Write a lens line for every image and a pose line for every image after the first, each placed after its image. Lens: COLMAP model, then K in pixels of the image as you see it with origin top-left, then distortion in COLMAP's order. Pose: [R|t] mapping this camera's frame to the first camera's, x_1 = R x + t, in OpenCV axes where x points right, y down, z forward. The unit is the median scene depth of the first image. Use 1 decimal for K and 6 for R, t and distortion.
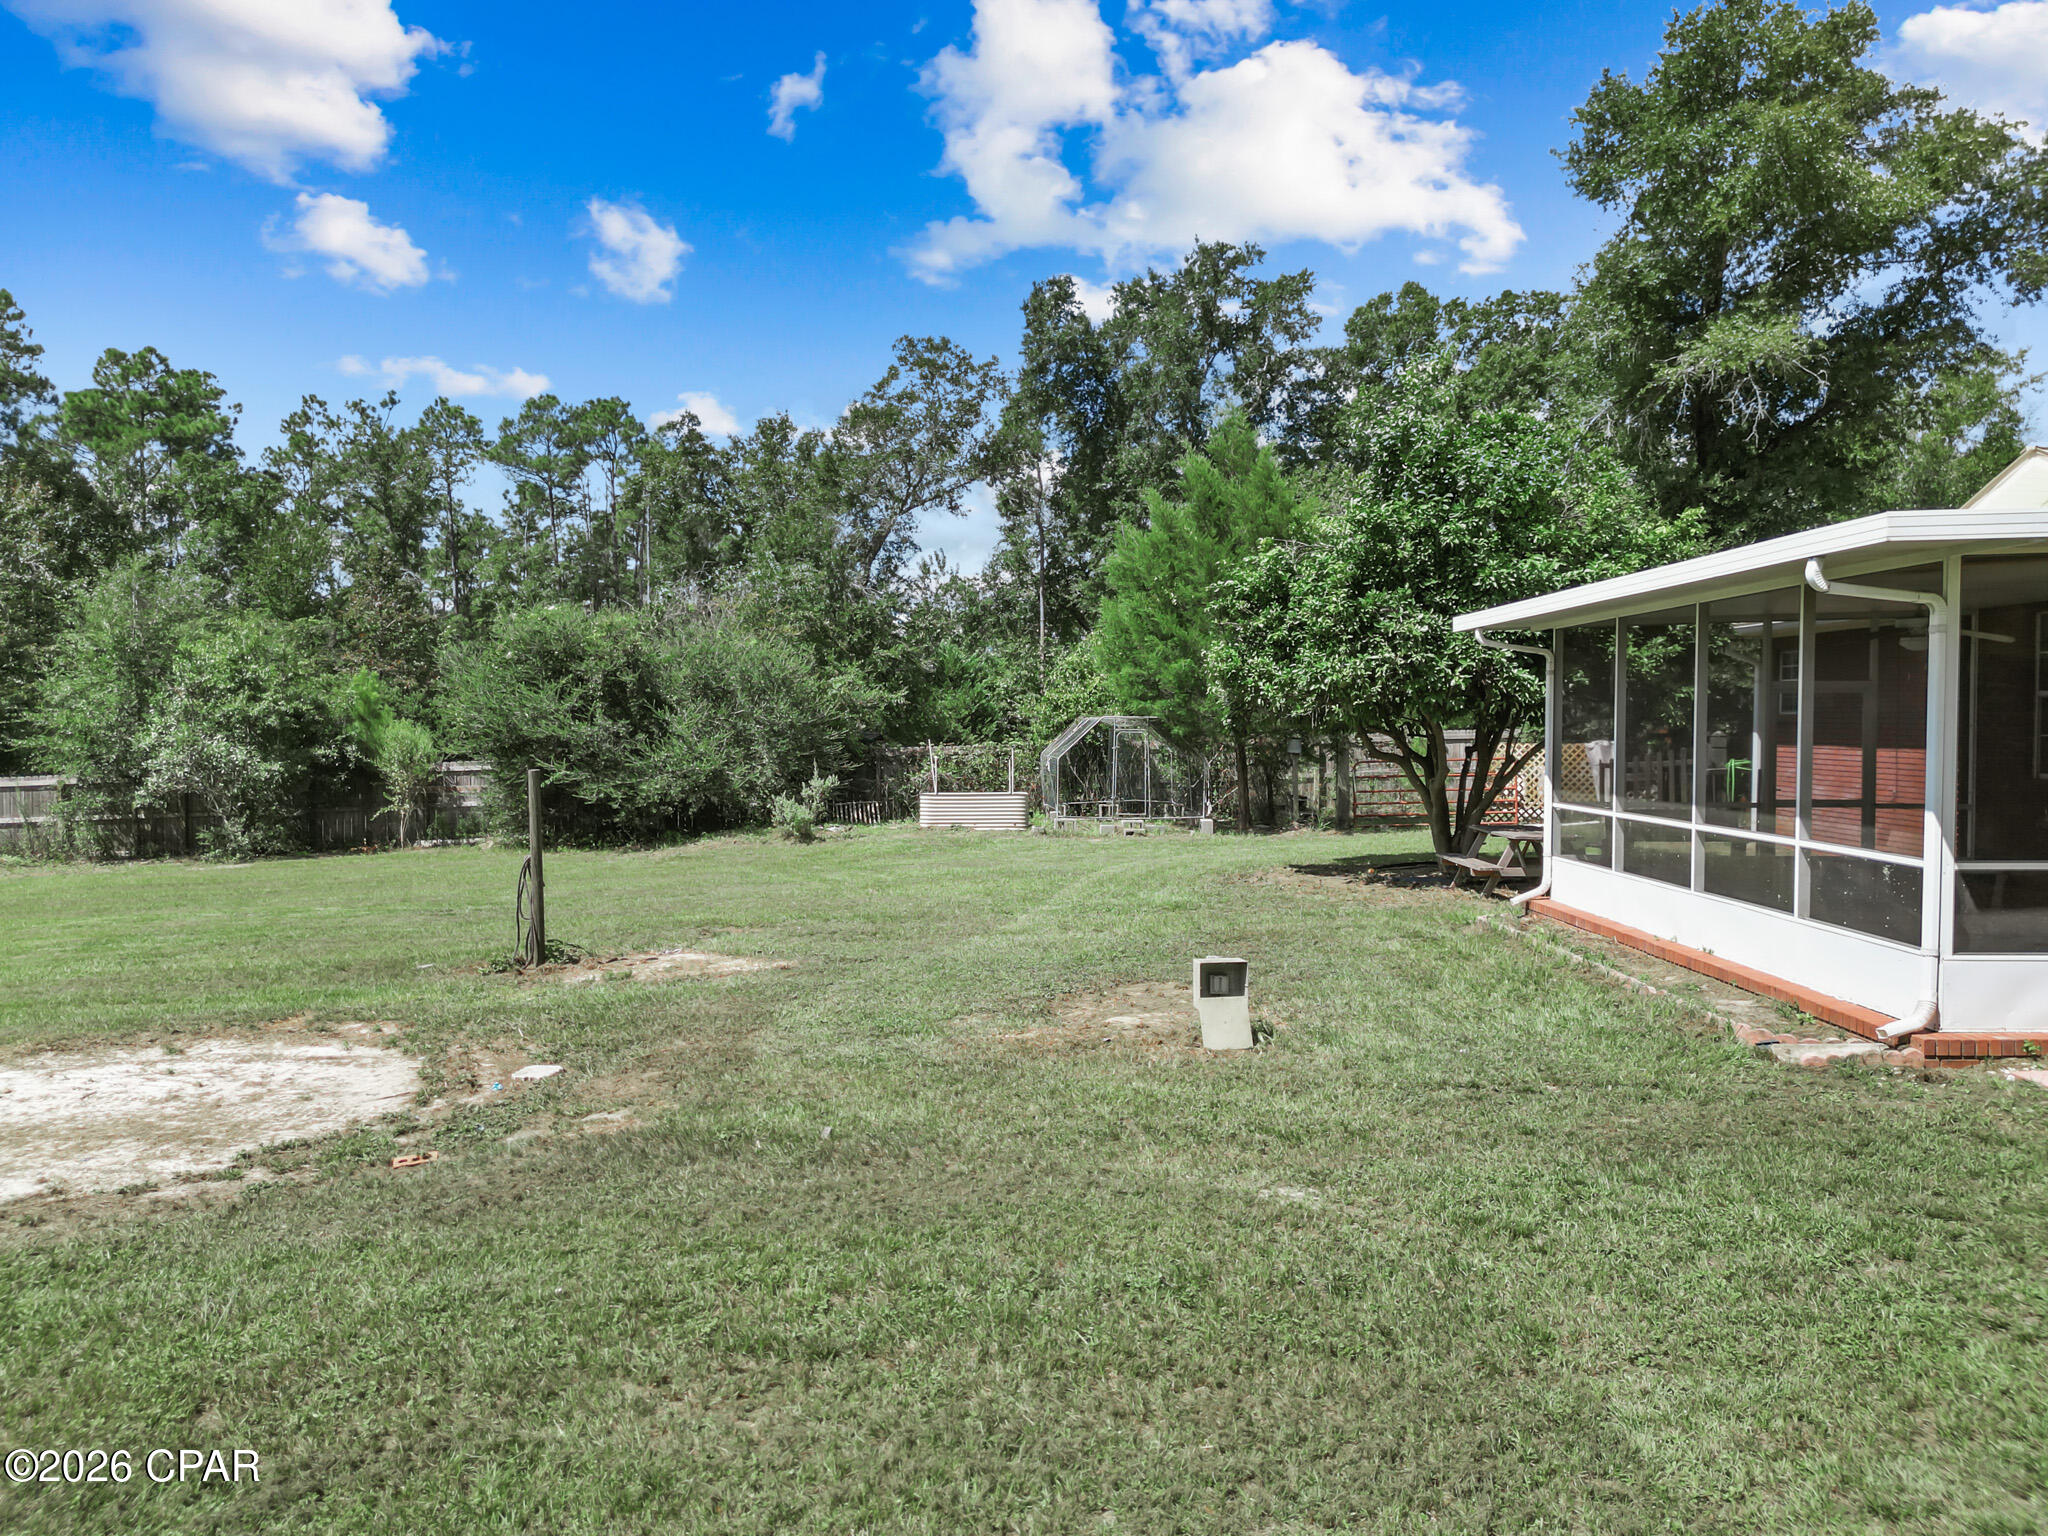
lens RADIAL K [[1438.4, 0, 1023.4], [0, 1438.4, 765.4], [0, 0, 1]] dist [-0.039614, -0.003264]
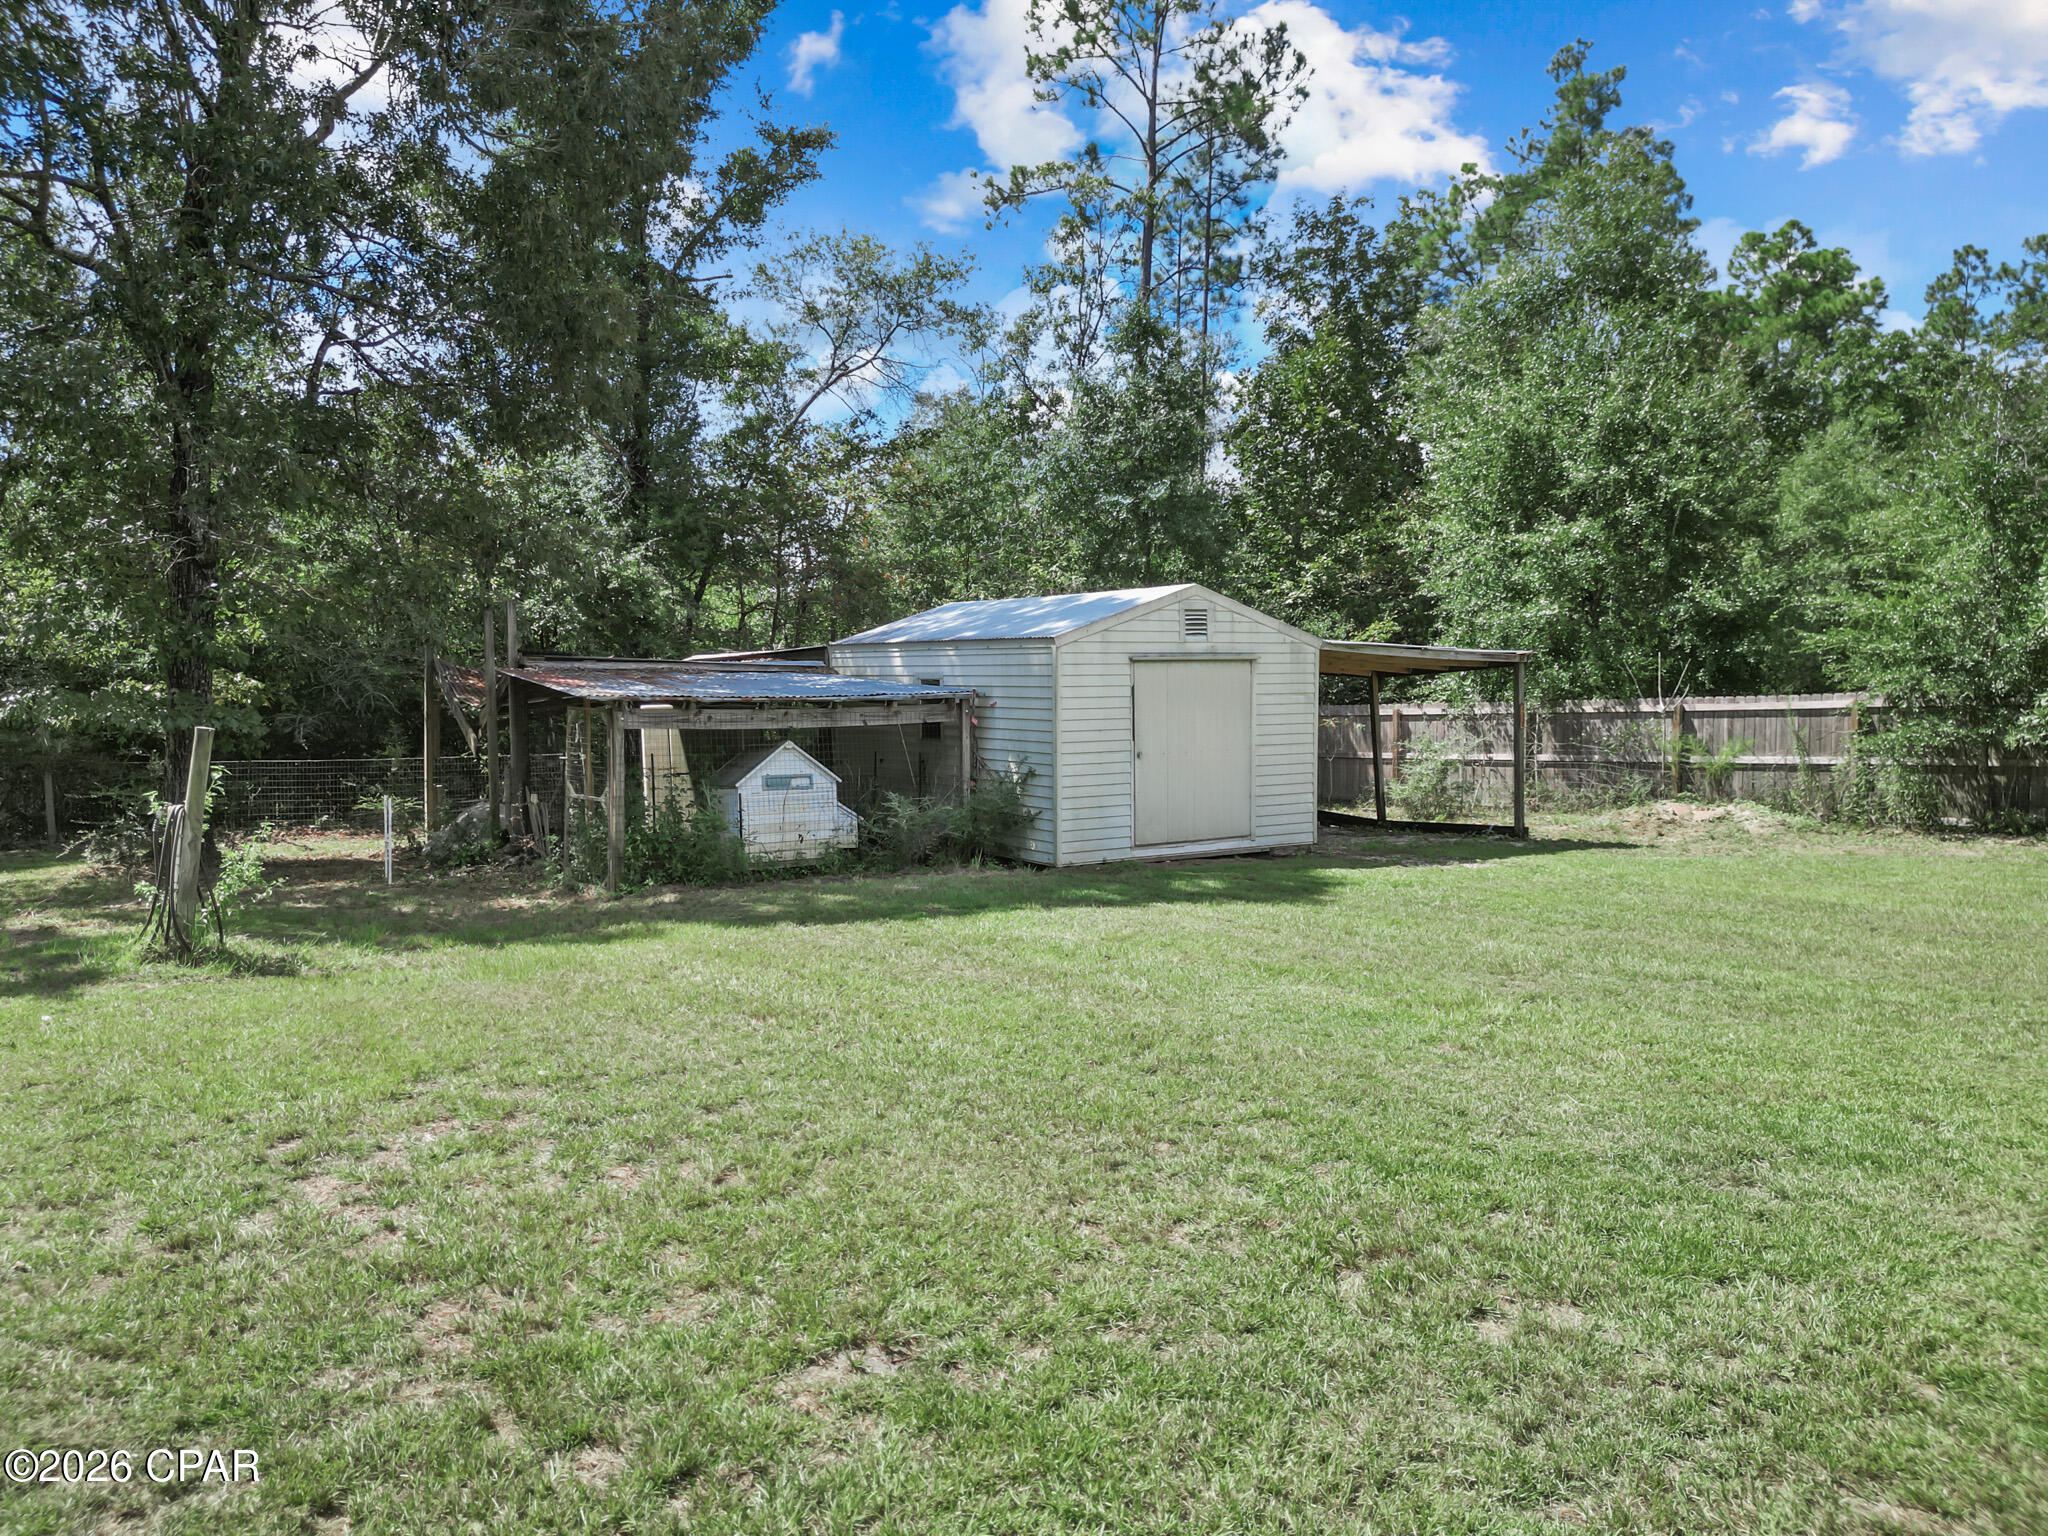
lens RADIAL K [[1438.4, 0, 1023.9], [0, 1438.4, 765.4], [0, 0, 1]] dist [-0.039614, -0.003264]
pose [[0.534151, 0.046540, -0.844107, -0.129801], [-0.005199, 0.998645, 0.051771, 0.003274], [0.845373, -0.023265, 0.533670, 0.127283]]
